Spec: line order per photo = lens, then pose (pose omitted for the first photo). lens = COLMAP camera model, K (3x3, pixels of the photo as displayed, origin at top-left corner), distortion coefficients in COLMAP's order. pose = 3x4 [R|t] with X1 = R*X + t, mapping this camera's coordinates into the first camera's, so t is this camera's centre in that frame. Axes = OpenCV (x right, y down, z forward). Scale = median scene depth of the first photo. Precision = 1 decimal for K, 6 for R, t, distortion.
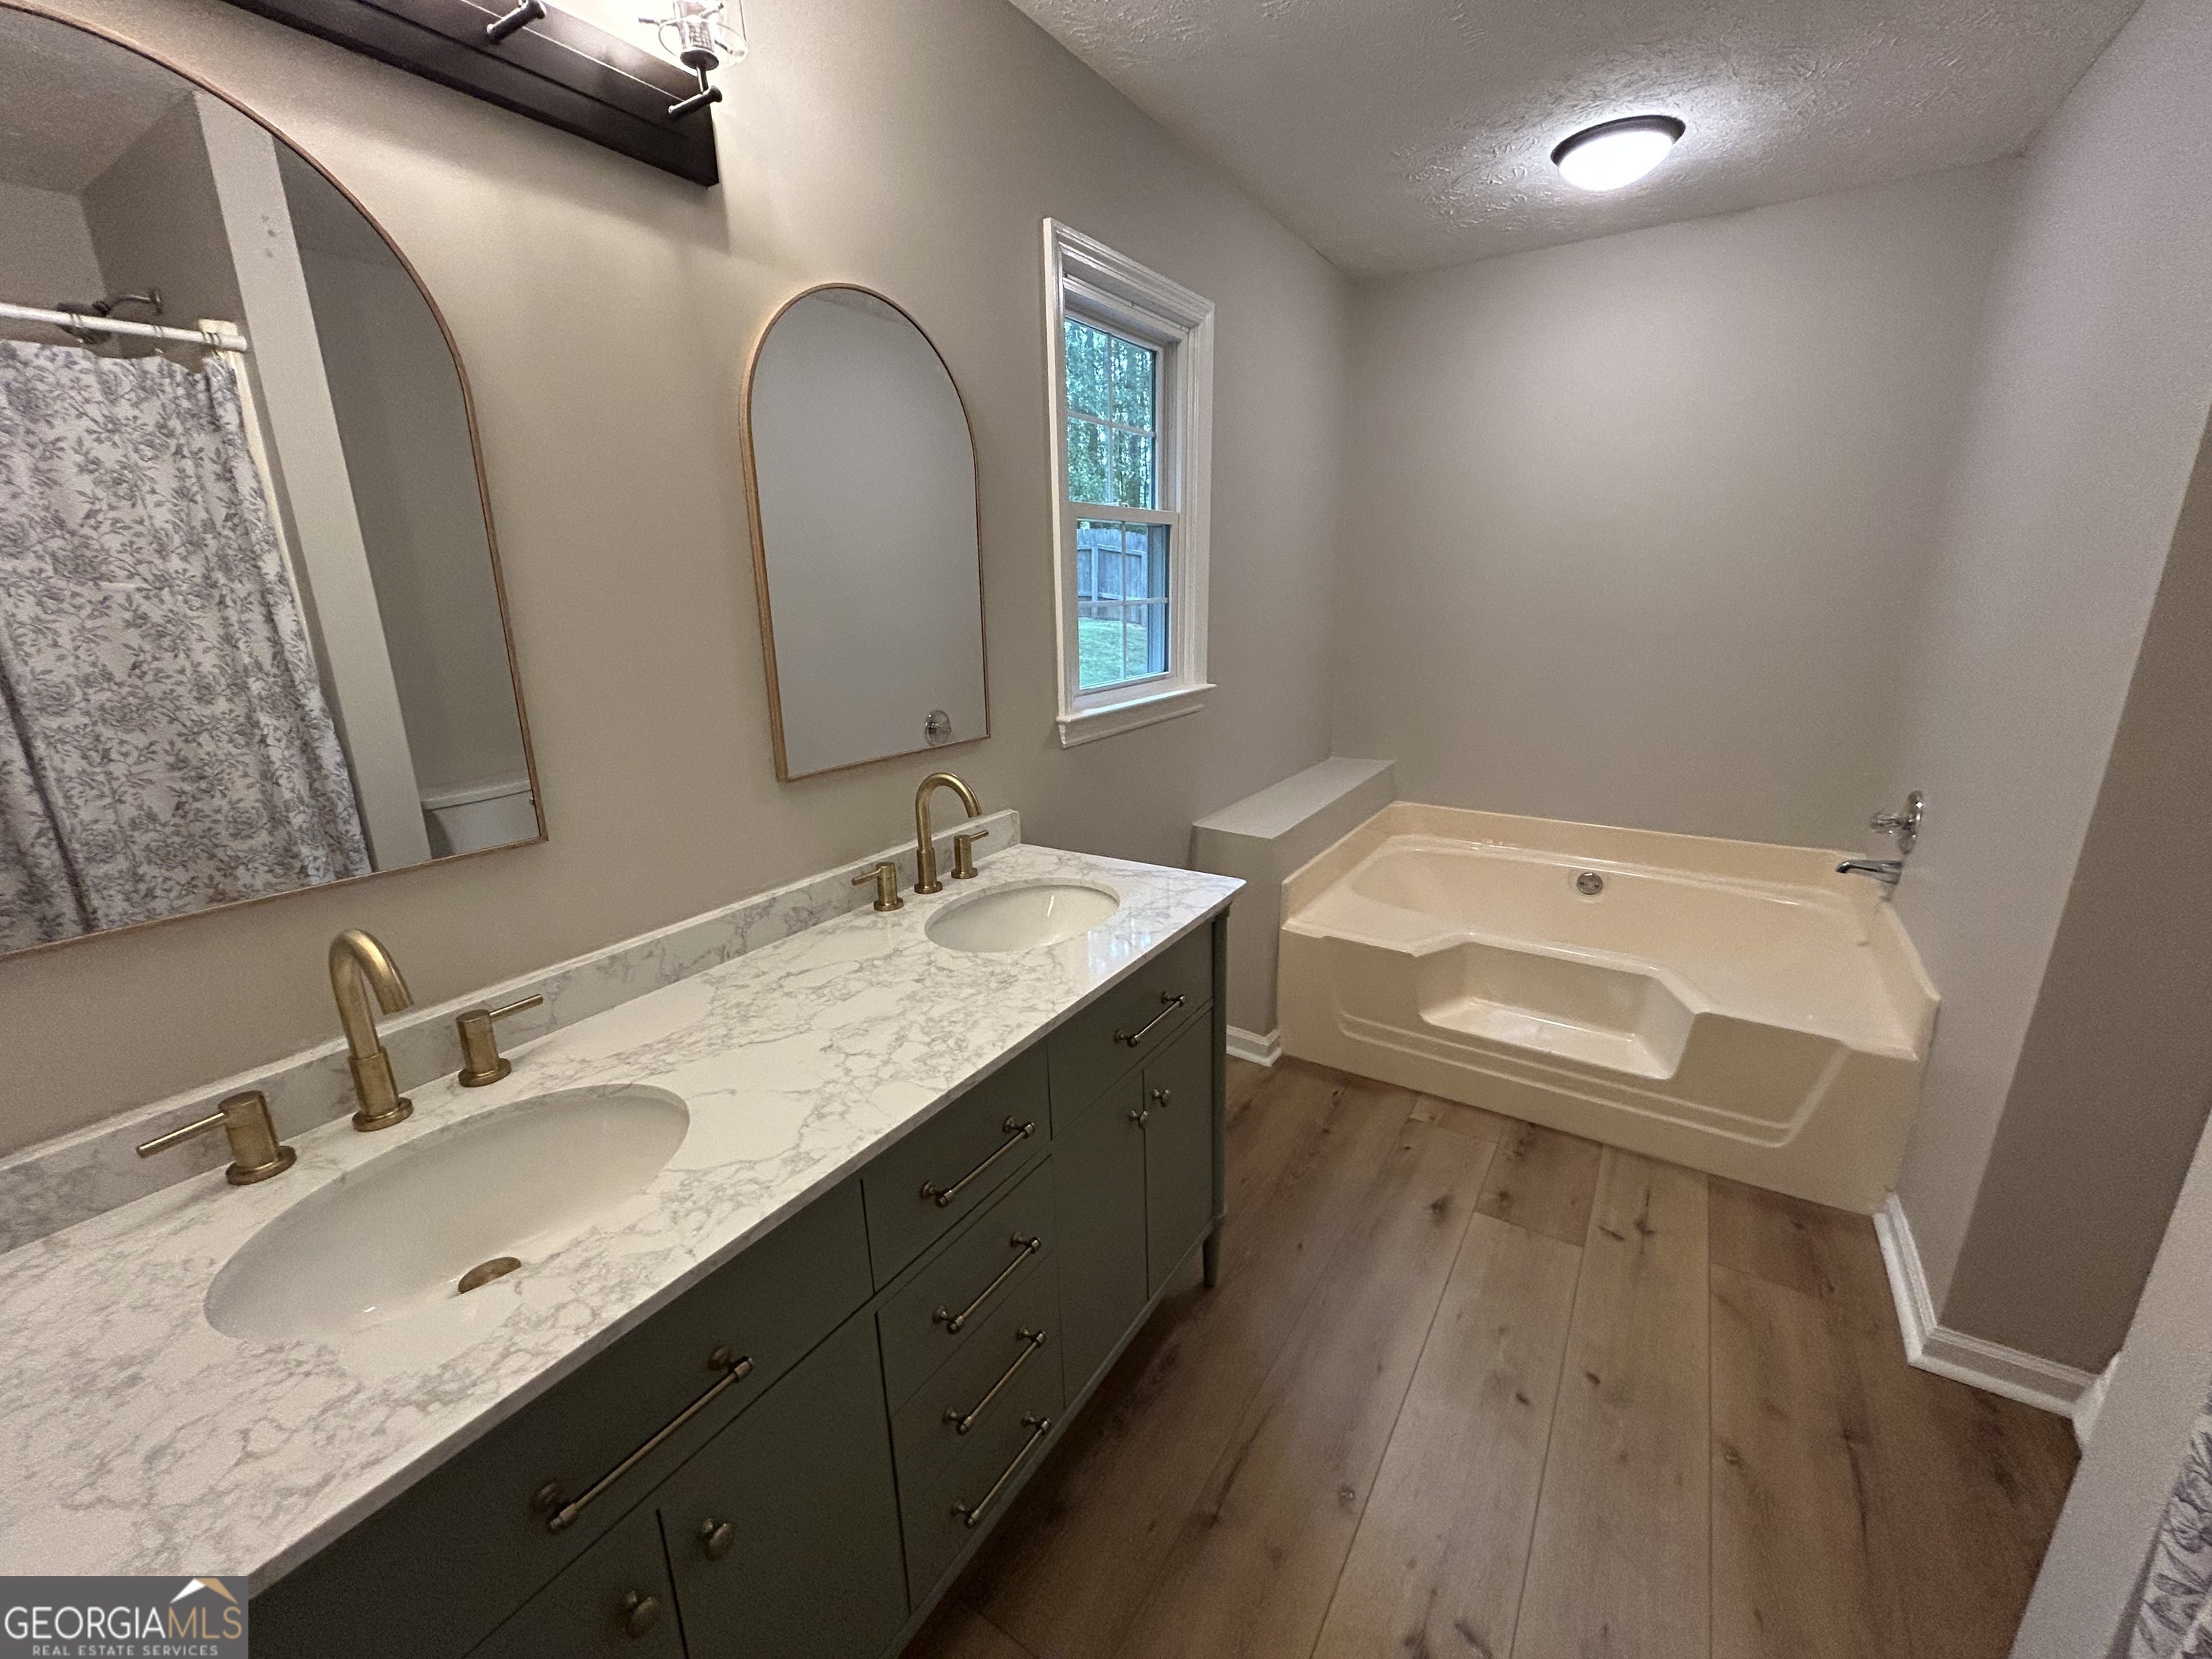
lens RADIAL K [[896.3, 0, 1100.6], [0, 896.3, 827.2], [0, 0, 1]] dist [0.000870, 0.000385]
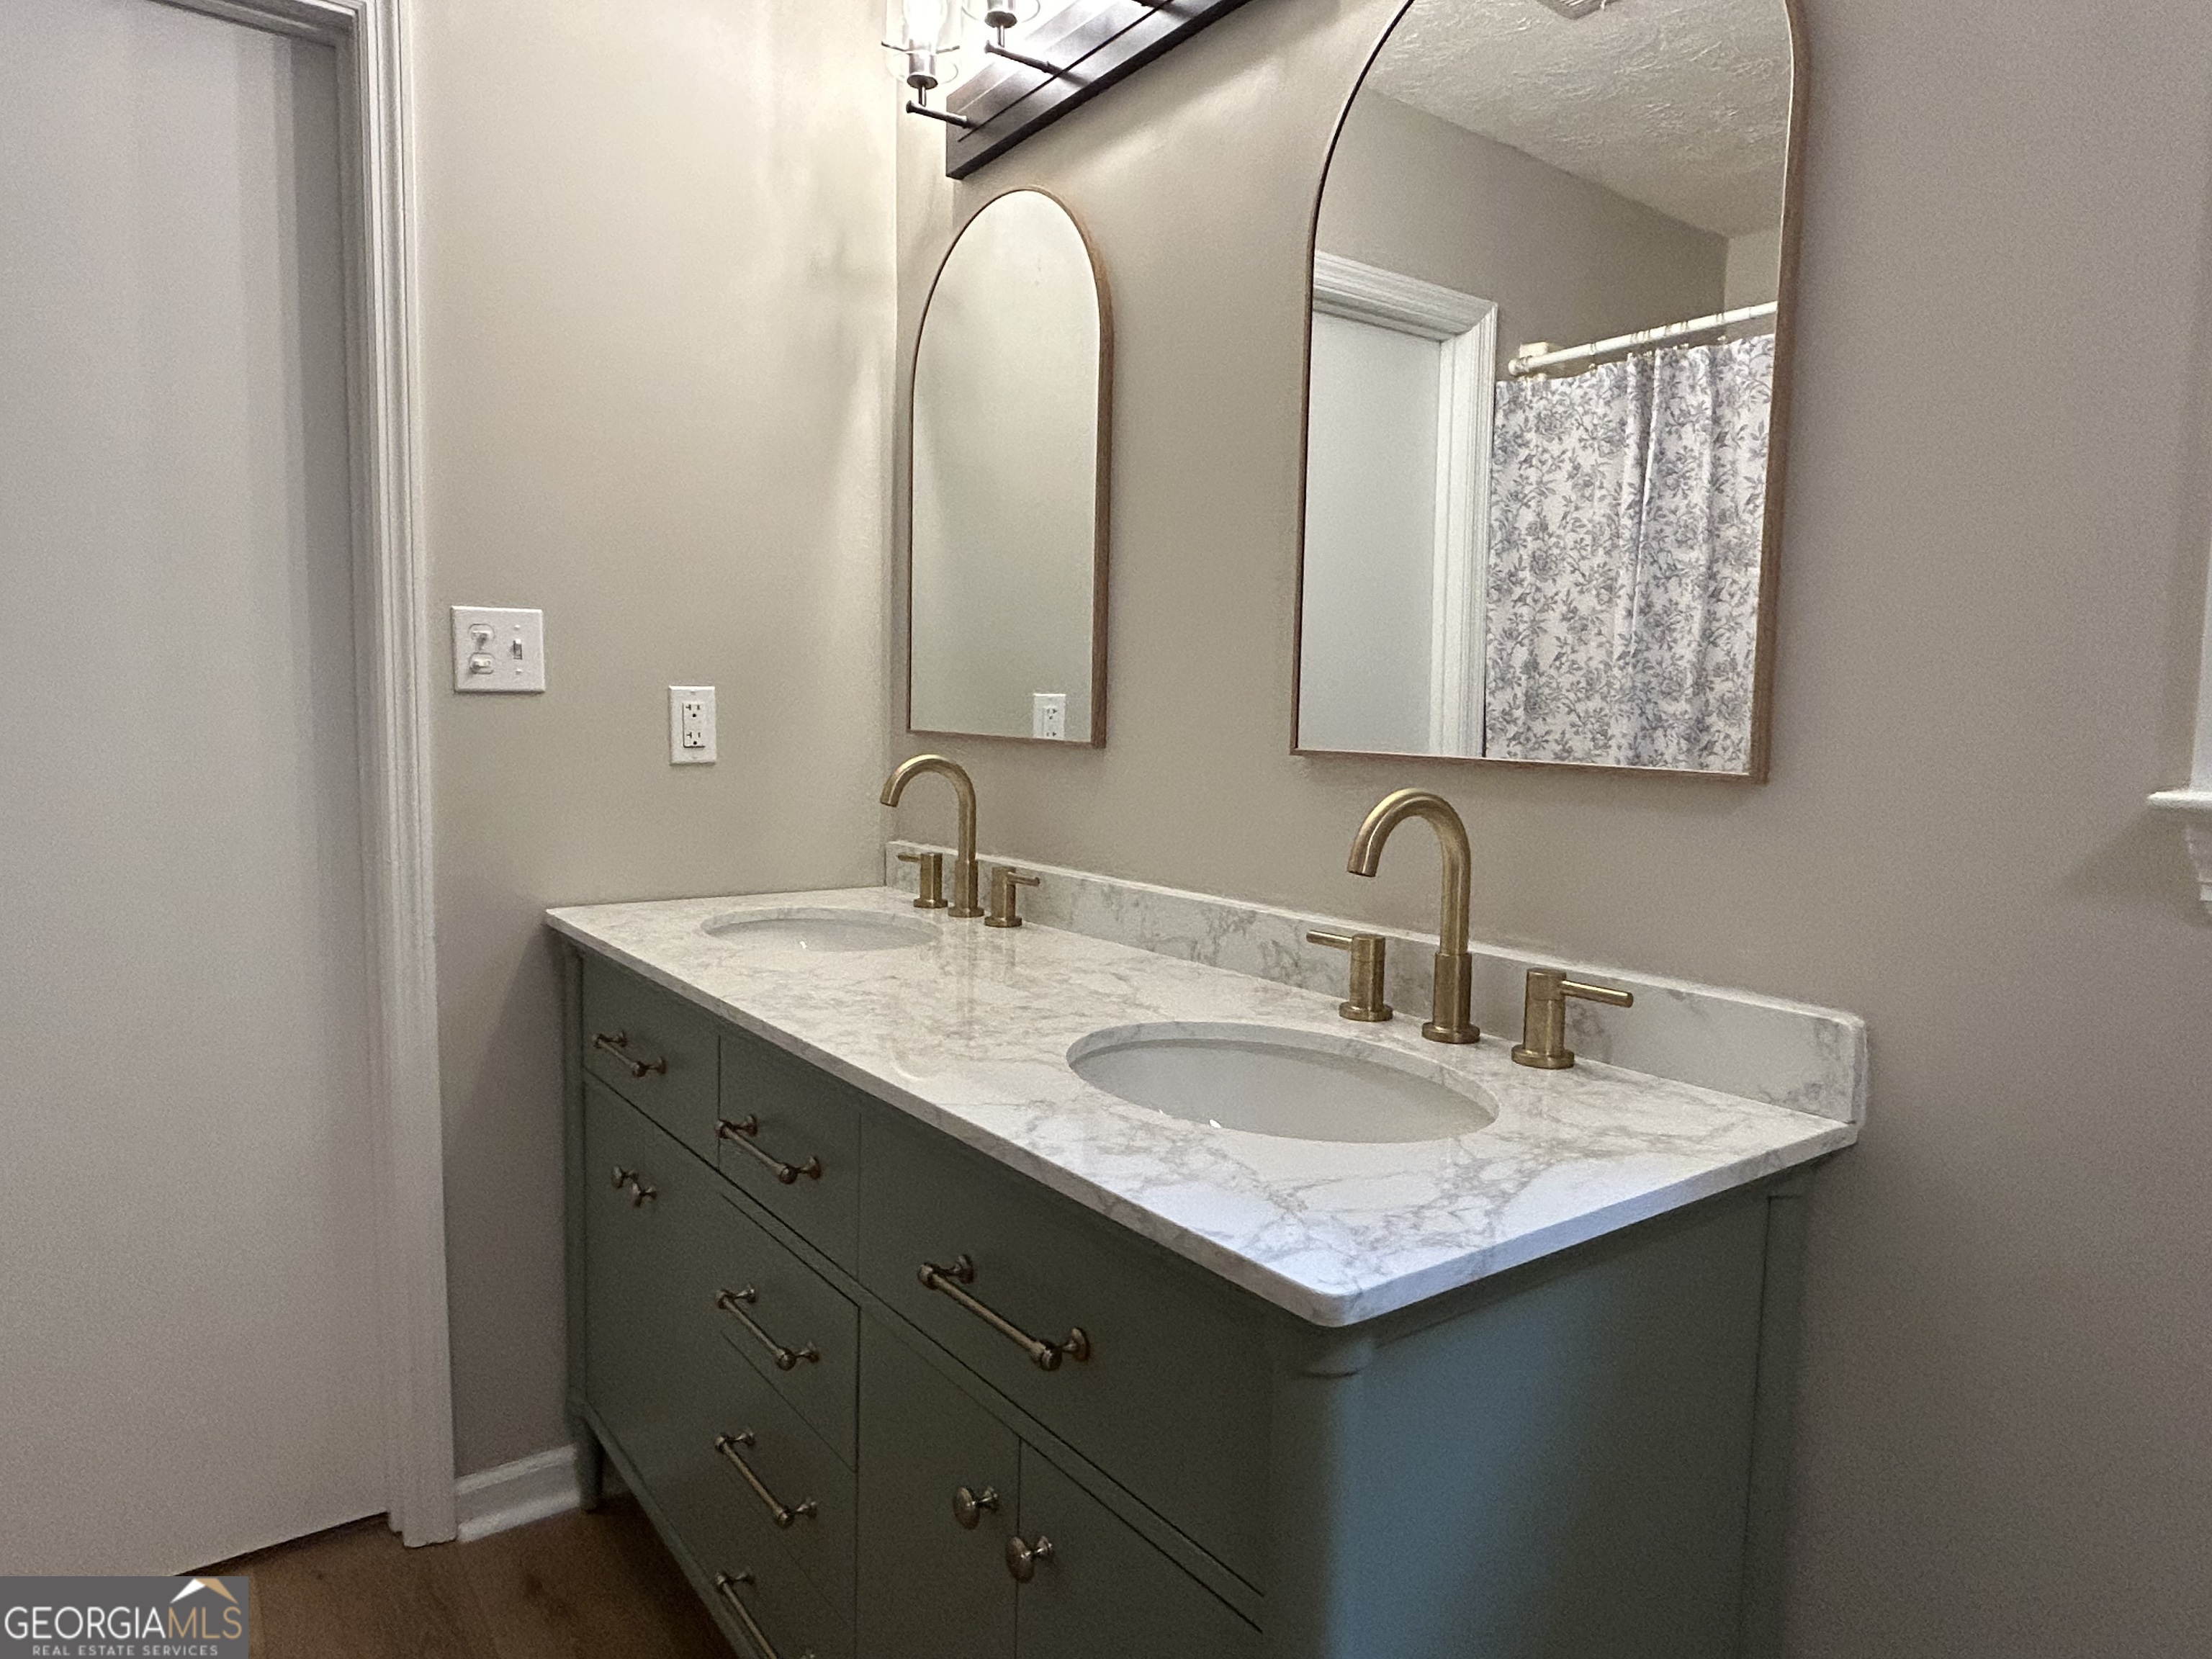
lens RADIAL K [[1331.7, 0, 1106.0], [0, 1331.7, 829.5], [0, 0, 1]] dist [-0.001748, -0.001553]
pose [[-0.358842, 0.089172, -0.929129, 0.661292], [-0.262066, 0.945761, 0.191982, -0.156869], [0.895854, 0.312384, -0.316010, 1.261003]]
